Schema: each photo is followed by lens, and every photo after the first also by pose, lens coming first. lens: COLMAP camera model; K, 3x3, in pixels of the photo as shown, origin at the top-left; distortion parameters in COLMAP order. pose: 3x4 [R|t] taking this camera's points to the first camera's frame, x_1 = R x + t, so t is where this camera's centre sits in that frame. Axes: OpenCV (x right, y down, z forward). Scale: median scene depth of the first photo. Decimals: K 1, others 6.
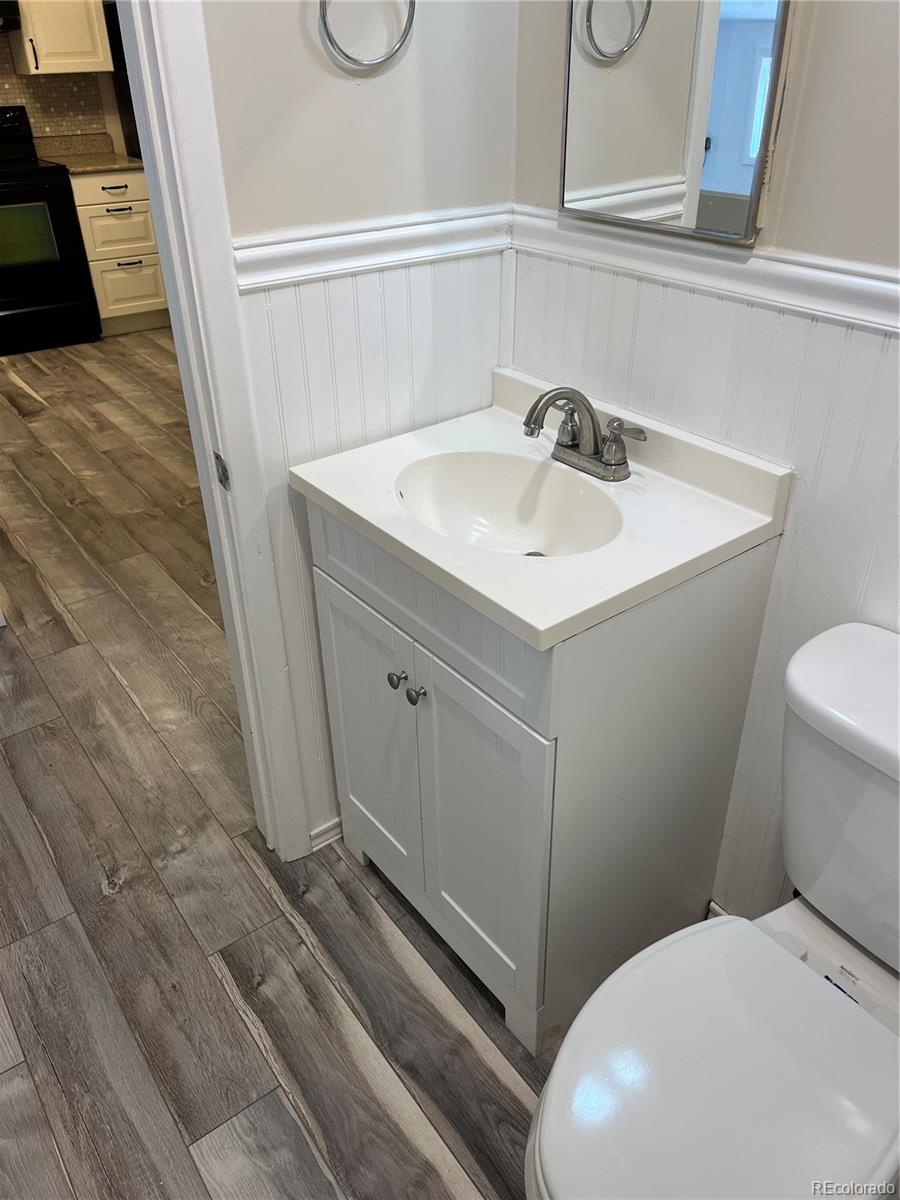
lens RADIAL K [[901.8, 0, 457.3], [0, 901.8, 595.7], [0, 0, 1]] dist [0.037619, -0.038777]
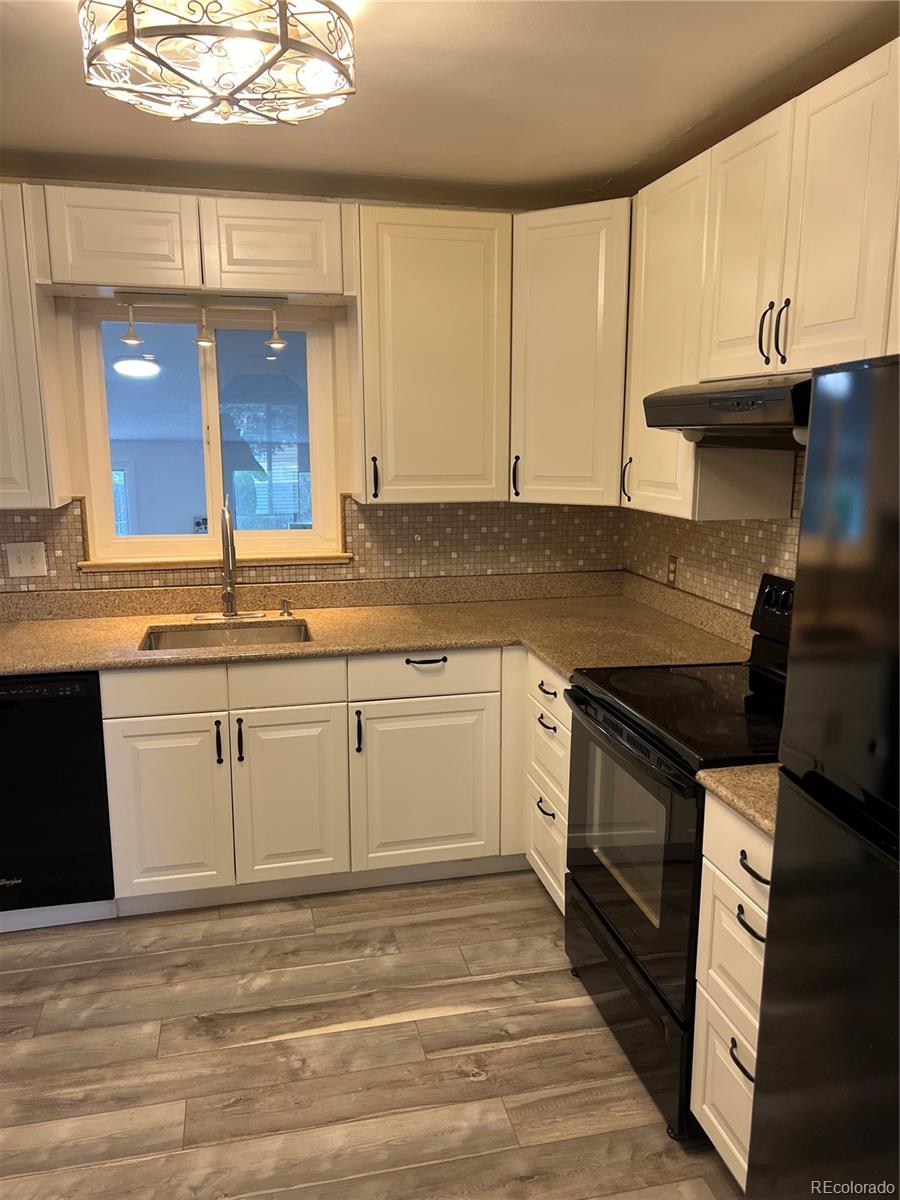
lens RADIAL K [[901.8, 0, 457.3], [0, 901.8, 595.7], [0, 0, 1]] dist [0.037619, -0.038777]
pose [[-0.397566, 0.172587, -0.901196, -0.066652], [-0.477769, 0.799573, 0.363895, -0.792371], [0.783376, 0.575236, -0.235427, 1.240051]]
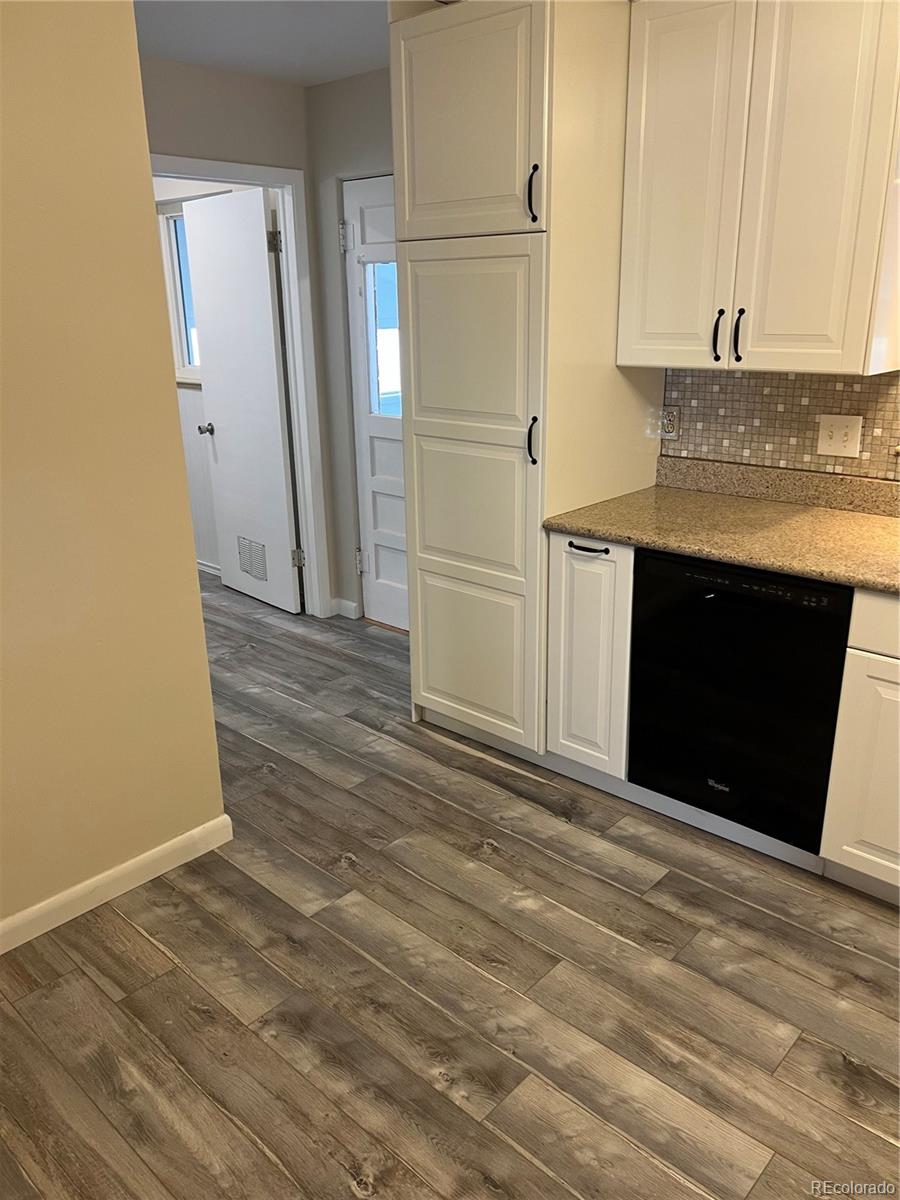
lens RADIAL K [[901.8, 0, 457.3], [0, 901.8, 595.7], [0, 0, 1]] dist [0.037619, -0.038777]
pose [[-0.982375, 0.074914, -0.171254, -0.252572], [-0.082026, 0.650480, 0.755081, -0.752116], [0.167963, 0.755820, -0.632870, 1.203694]]
